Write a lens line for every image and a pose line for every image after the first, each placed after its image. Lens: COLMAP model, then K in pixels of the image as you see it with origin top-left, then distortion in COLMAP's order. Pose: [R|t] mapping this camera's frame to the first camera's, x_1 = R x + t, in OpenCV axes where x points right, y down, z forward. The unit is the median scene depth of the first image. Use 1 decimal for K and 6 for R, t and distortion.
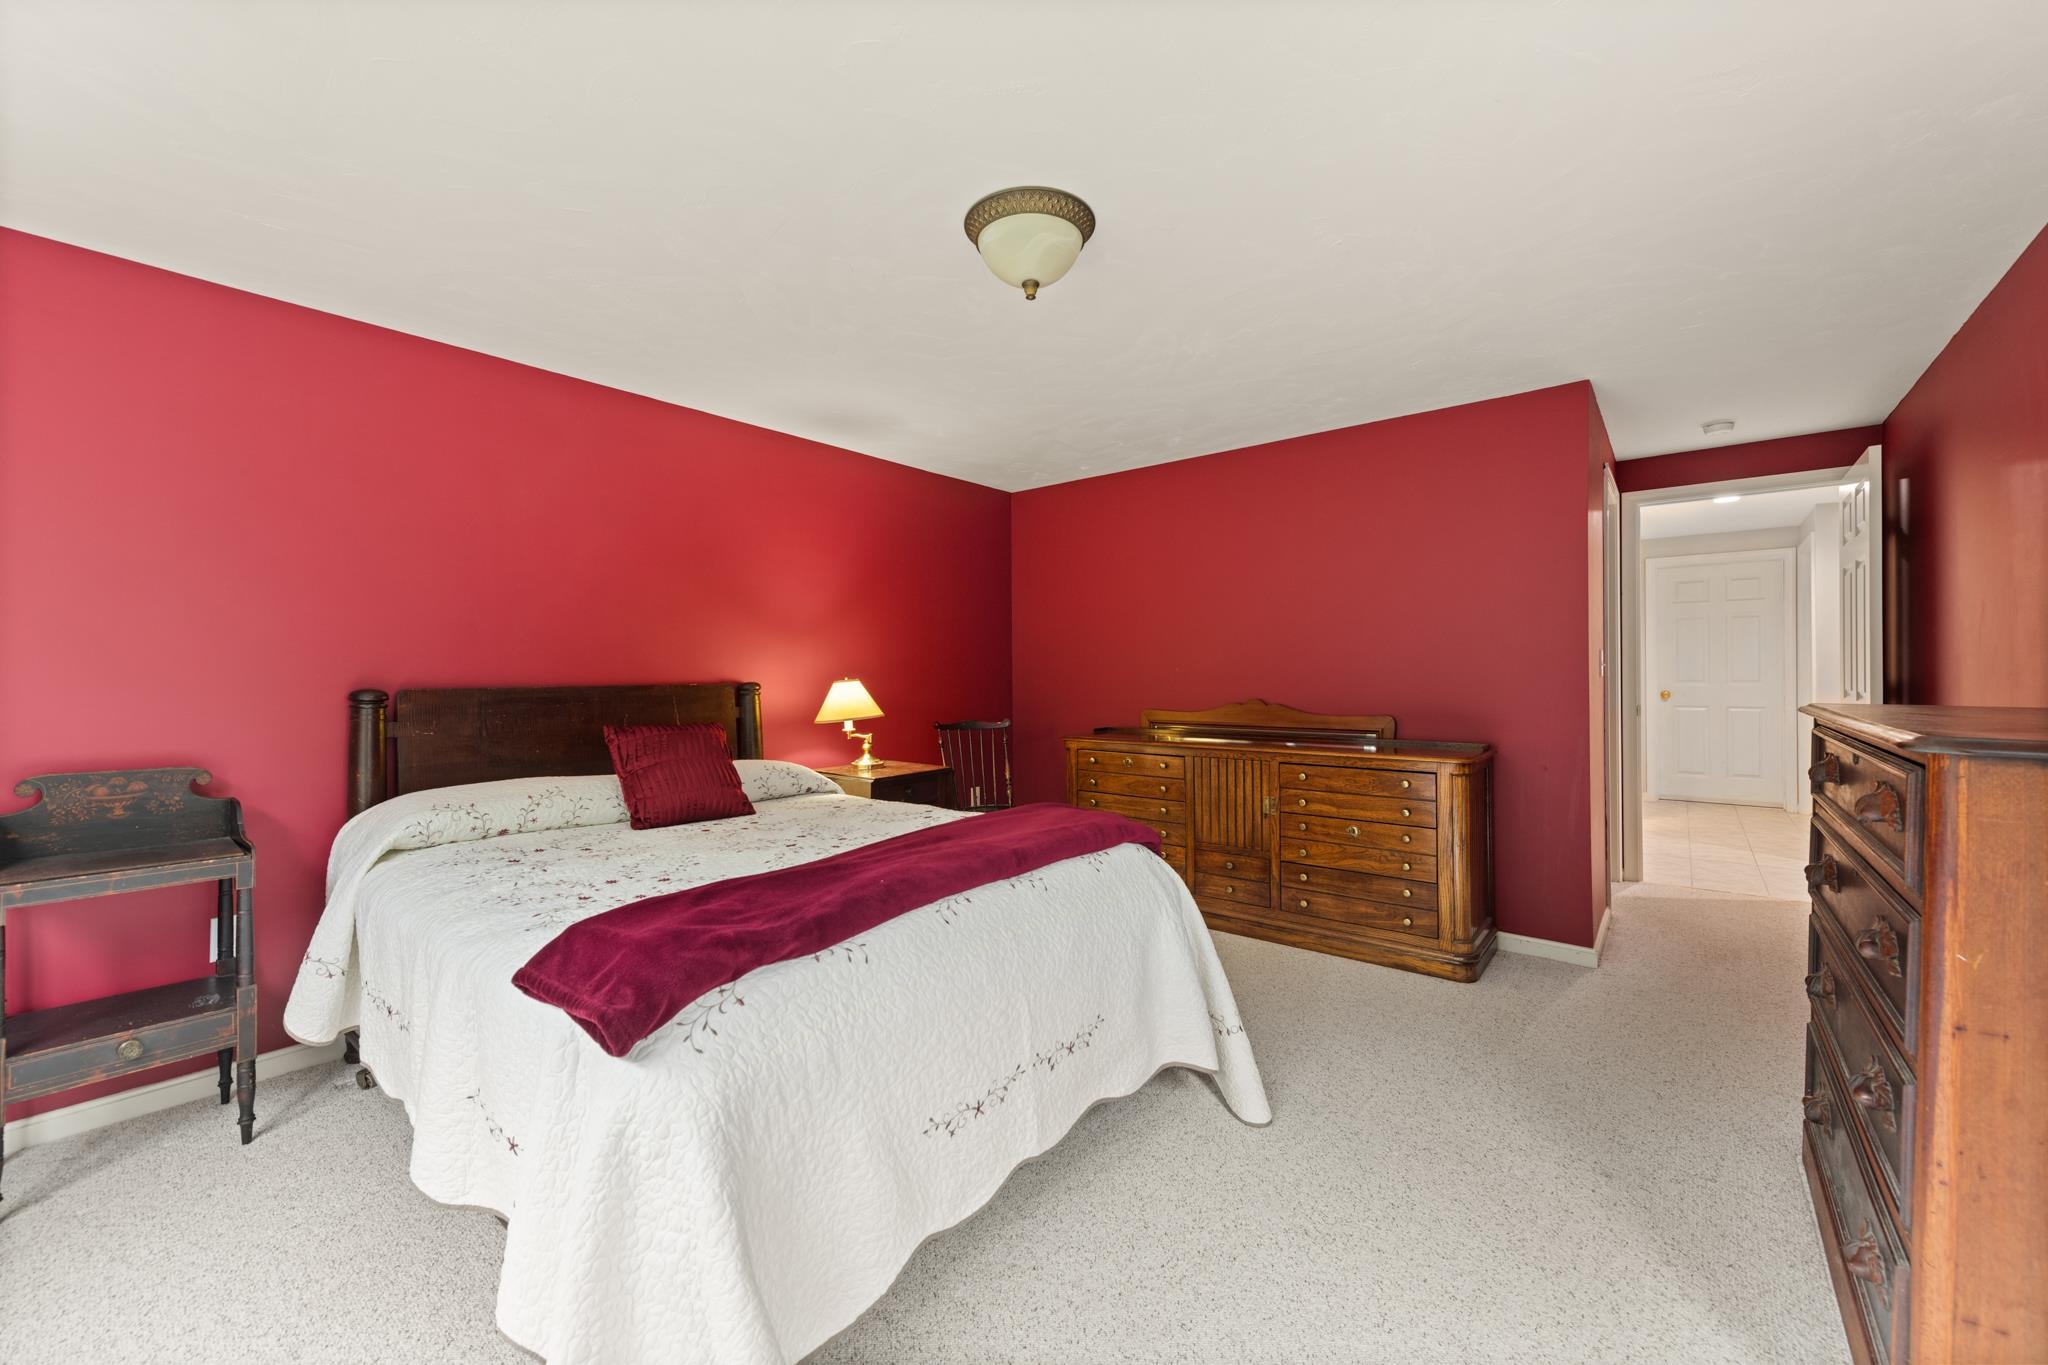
lens RADIAL K [[801.0, 0, 1031.1], [0, 801.0, 670.7], [0, 0, 1]] dist [0.001960, -0.000260]
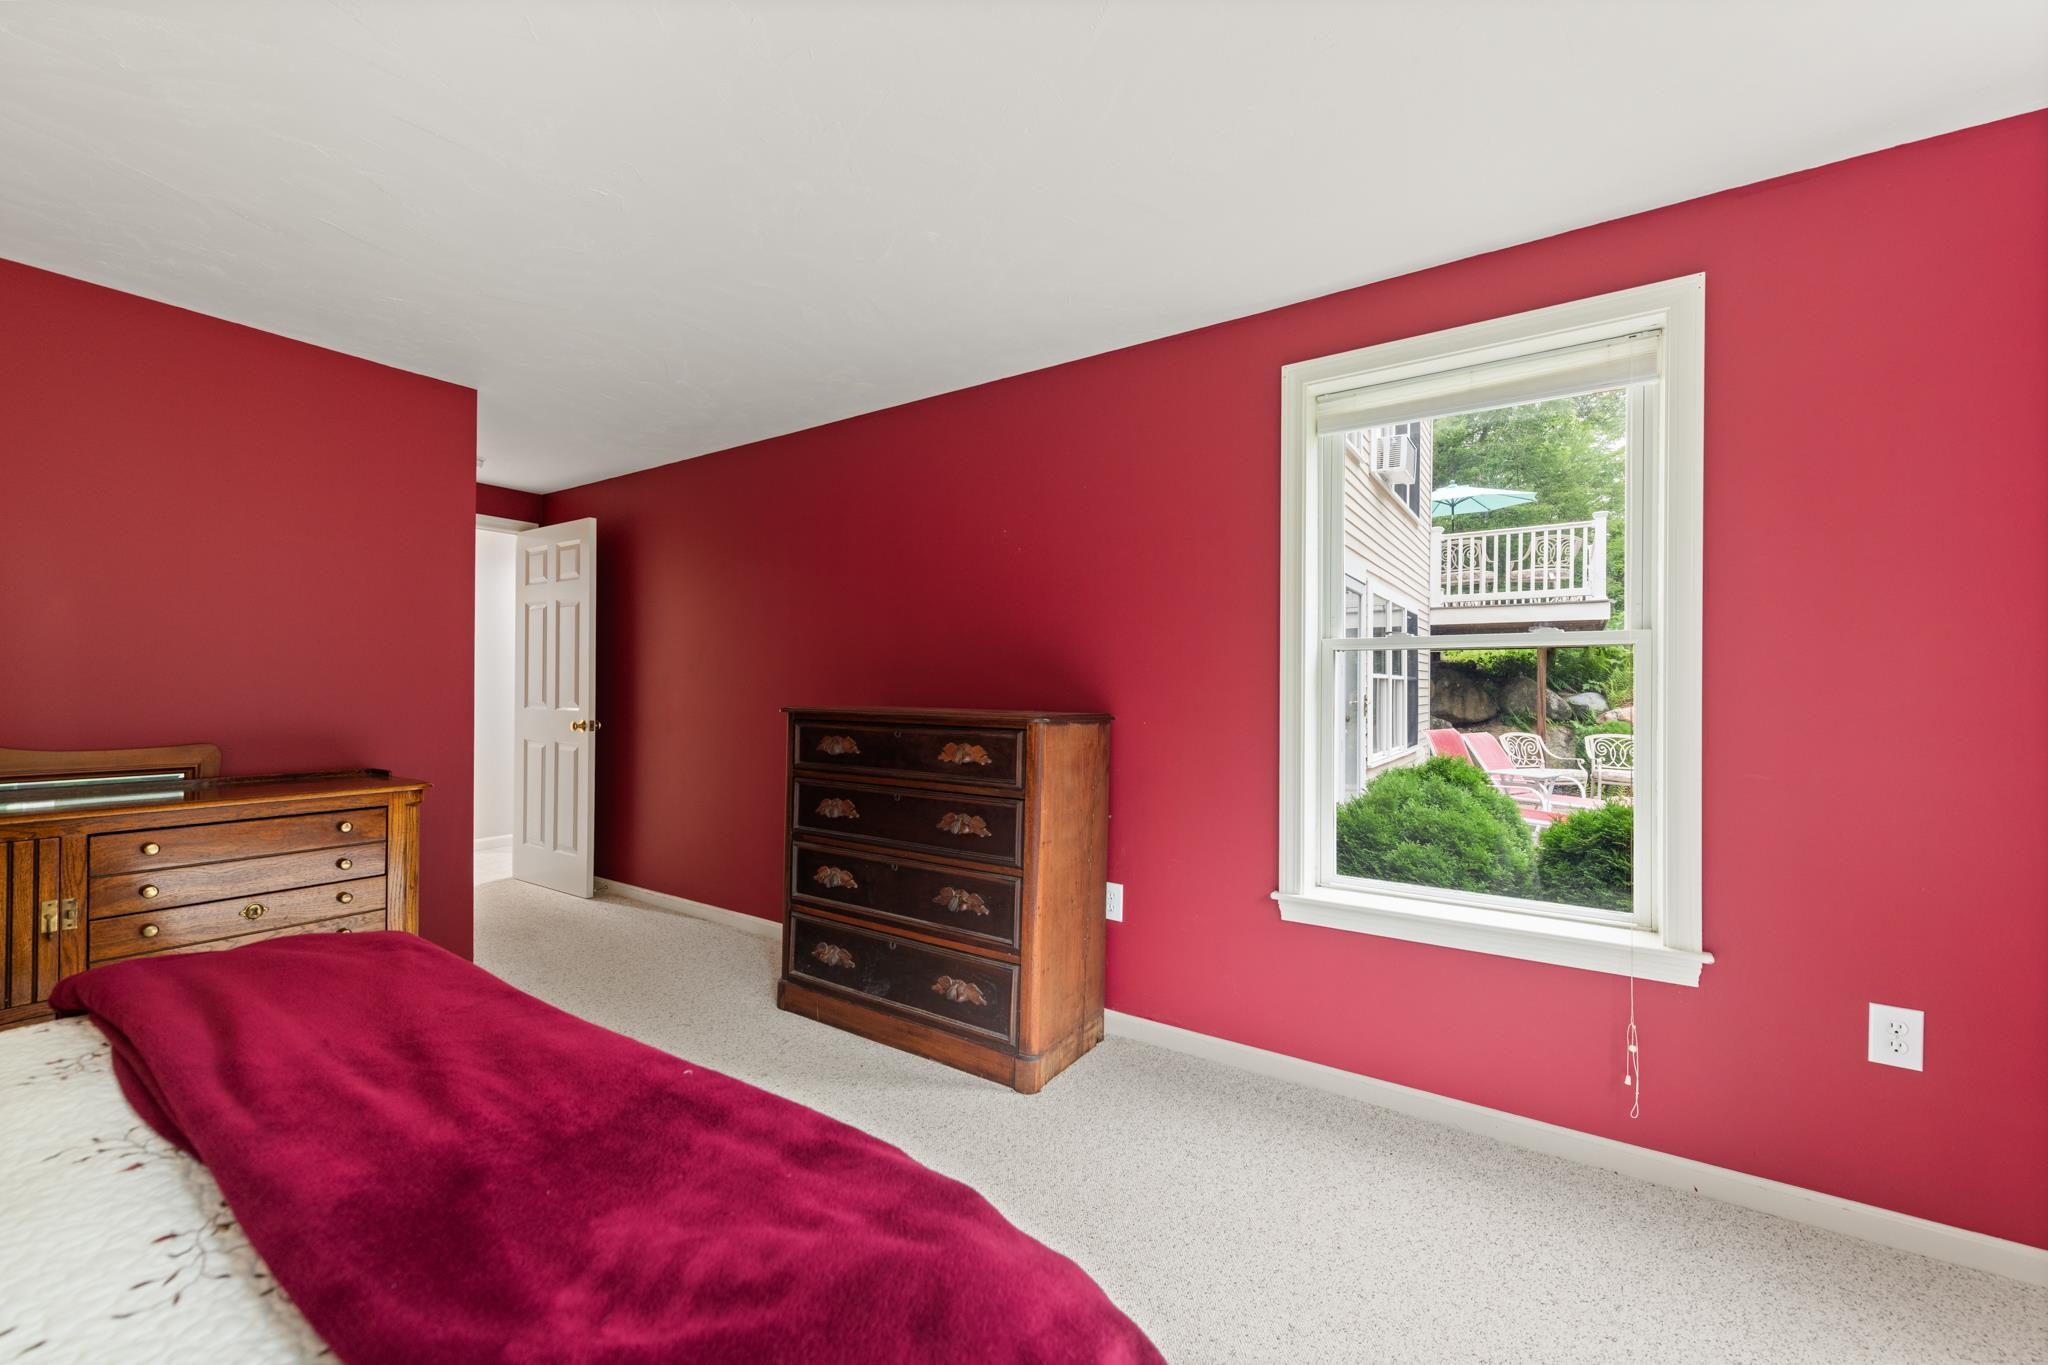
lens RADIAL K [[801.0, 0, 1024.0], [0, 801.0, 692.1], [0, 0, 1]] dist [0.001960, -0.000260]
pose [[-0.072790, 0.001788, 0.997346, -0.330777], [-0.006974, 0.999973, -0.002301, 0.008595], [-0.997323, -0.007123, -0.072776, 0.388542]]
